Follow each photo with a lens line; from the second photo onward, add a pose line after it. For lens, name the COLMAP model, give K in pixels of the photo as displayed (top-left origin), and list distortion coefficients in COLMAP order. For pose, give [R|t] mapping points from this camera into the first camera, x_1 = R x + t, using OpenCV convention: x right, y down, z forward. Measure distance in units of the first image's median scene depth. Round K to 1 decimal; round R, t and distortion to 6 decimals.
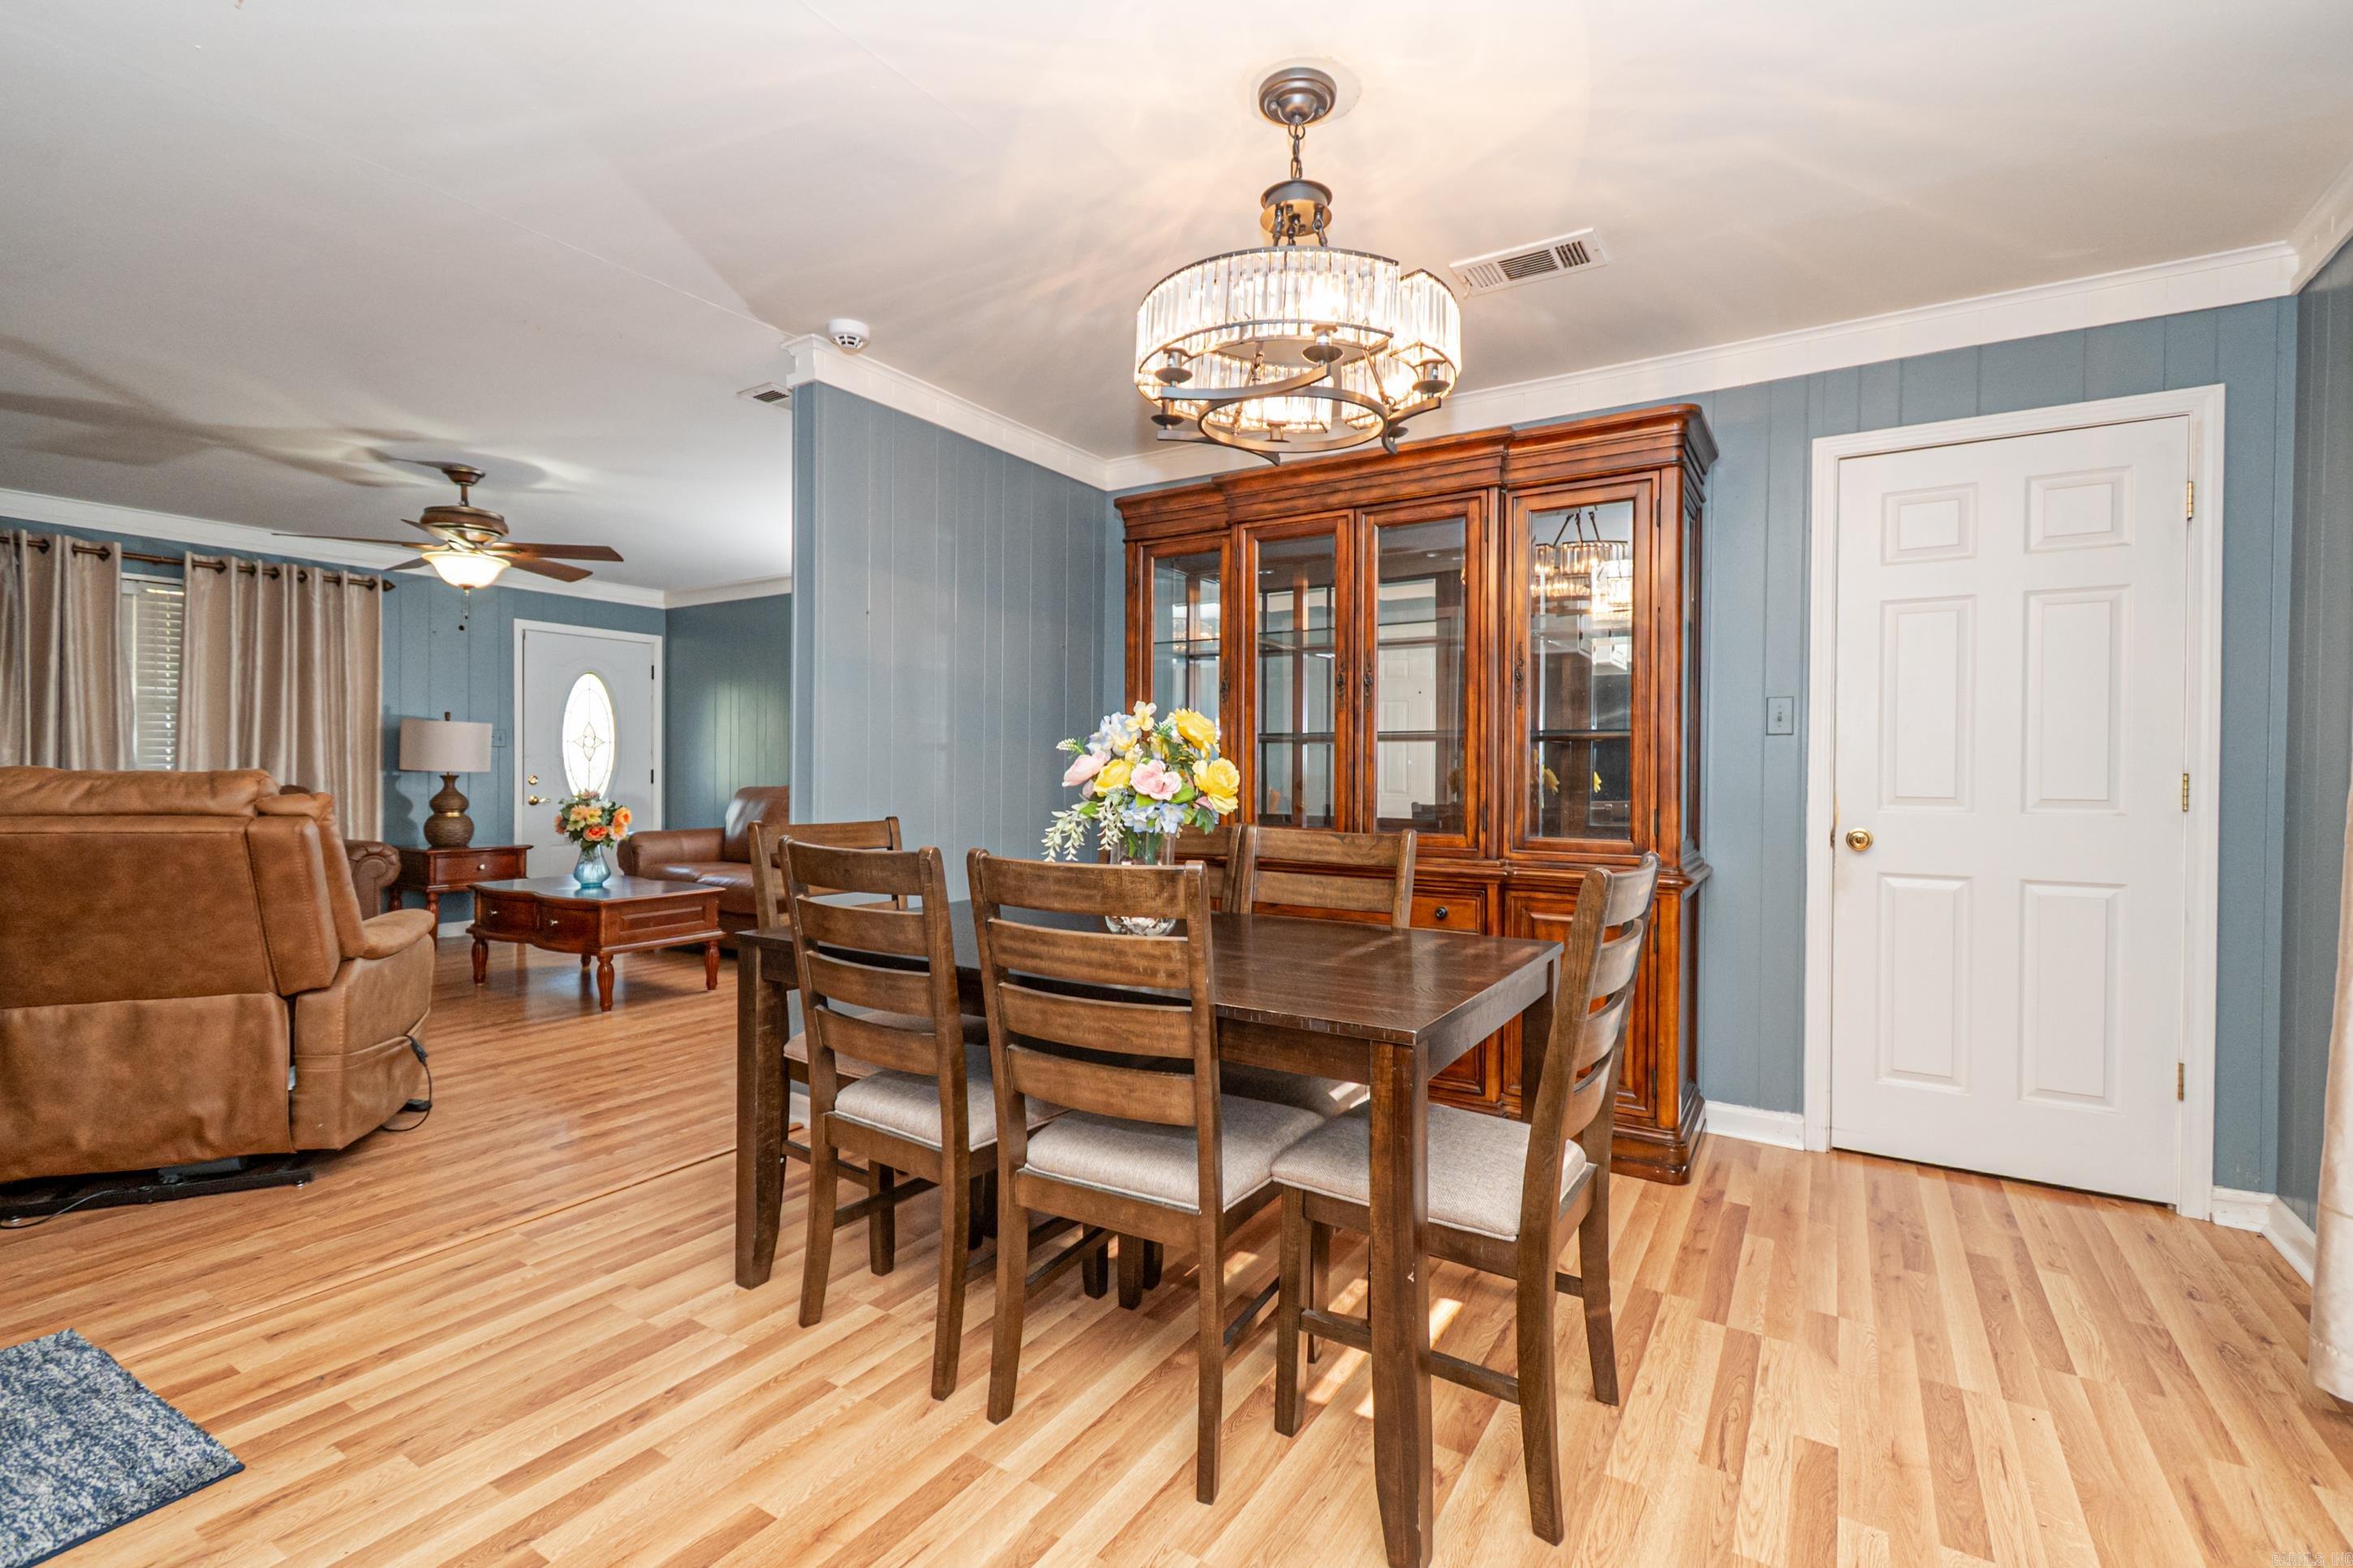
lens RADIAL K [[1047.9, 0, 1183.7], [0, 1047.9, 784.8], [0, 0, 1]] dist [0.004662, -0.002663]
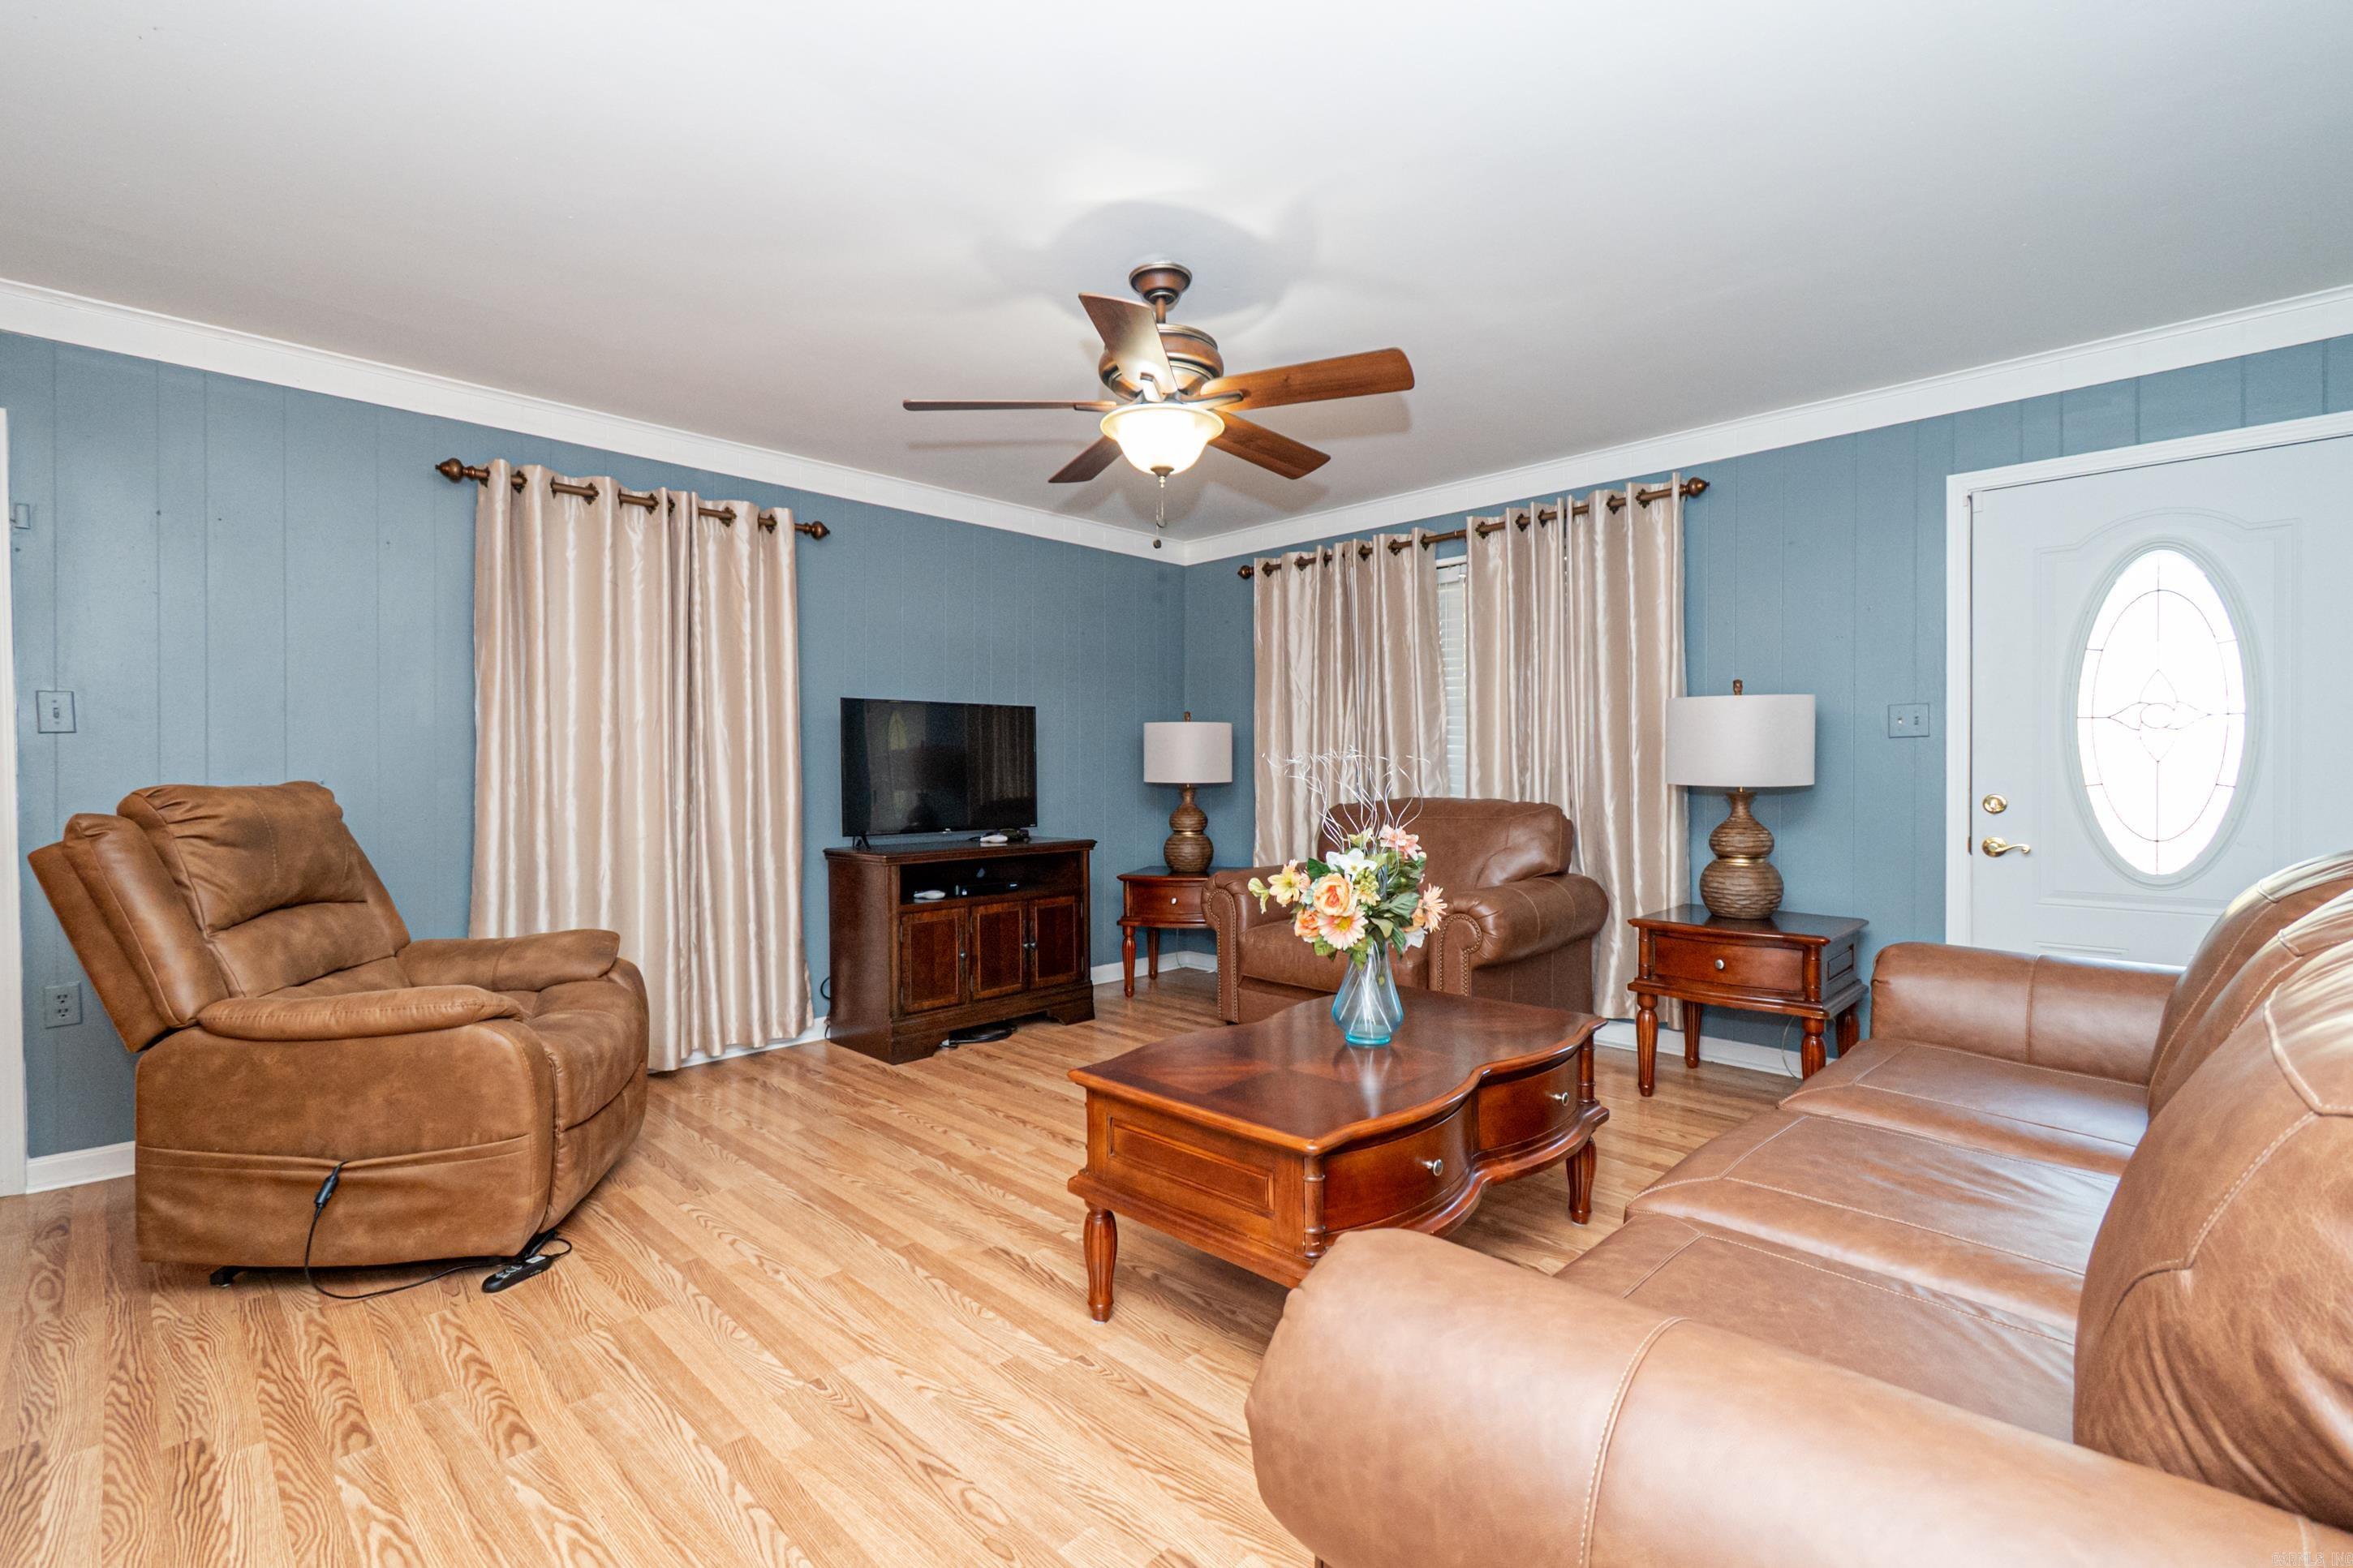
lens RADIAL K [[1047.9, 0, 1174.6], [0, 1047.9, 780.2], [0, 0, 1]] dist [0.004662, -0.002663]
pose [[-0.216559, 0.002225, -0.976267, -0.082504], [-0.013052, 0.999901, 0.005174, -0.014542], [0.976182, 0.013862, -0.216509, 0.821600]]
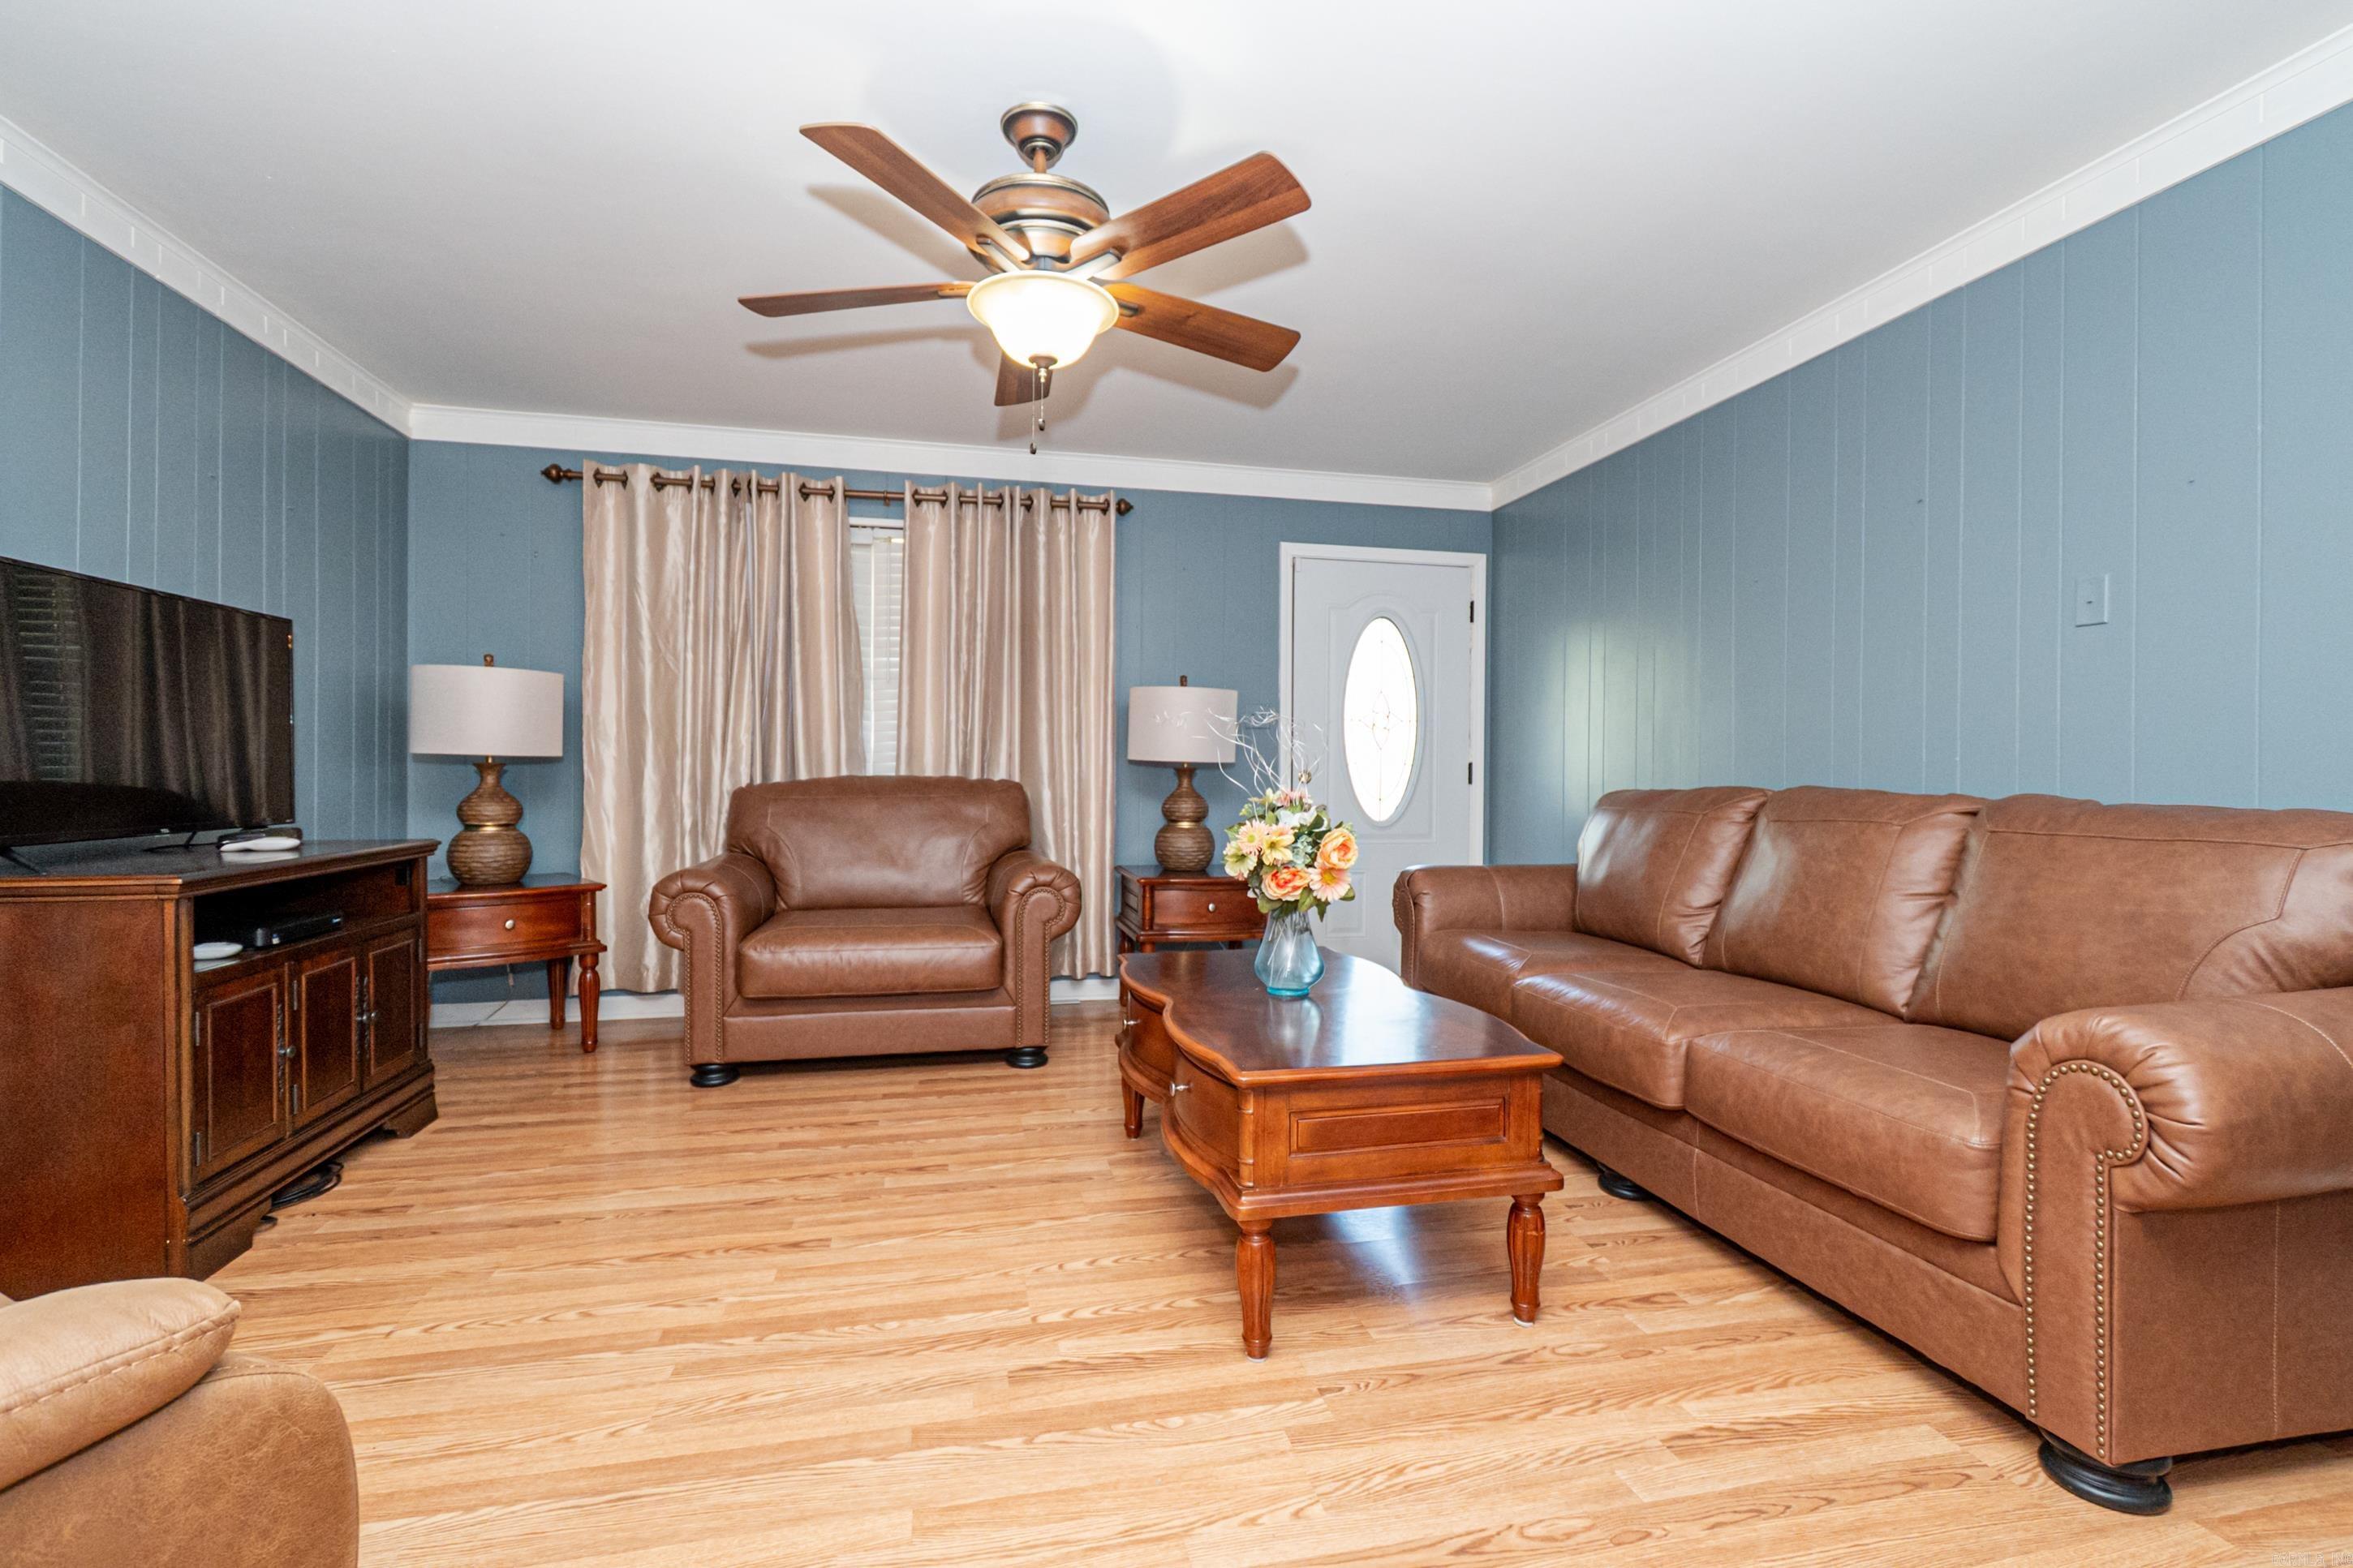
lens RADIAL K [[1047.9, 0, 1183.7], [0, 1047.9, 778.6], [0, 0, 1]] dist [0.004662, -0.002663]
pose [[0.708888, 0.001563, -0.705320, -0.215508], [-0.013161, 0.999853, -0.011012, 0.005294], [0.705199, 0.017090, 0.708804, 0.511275]]
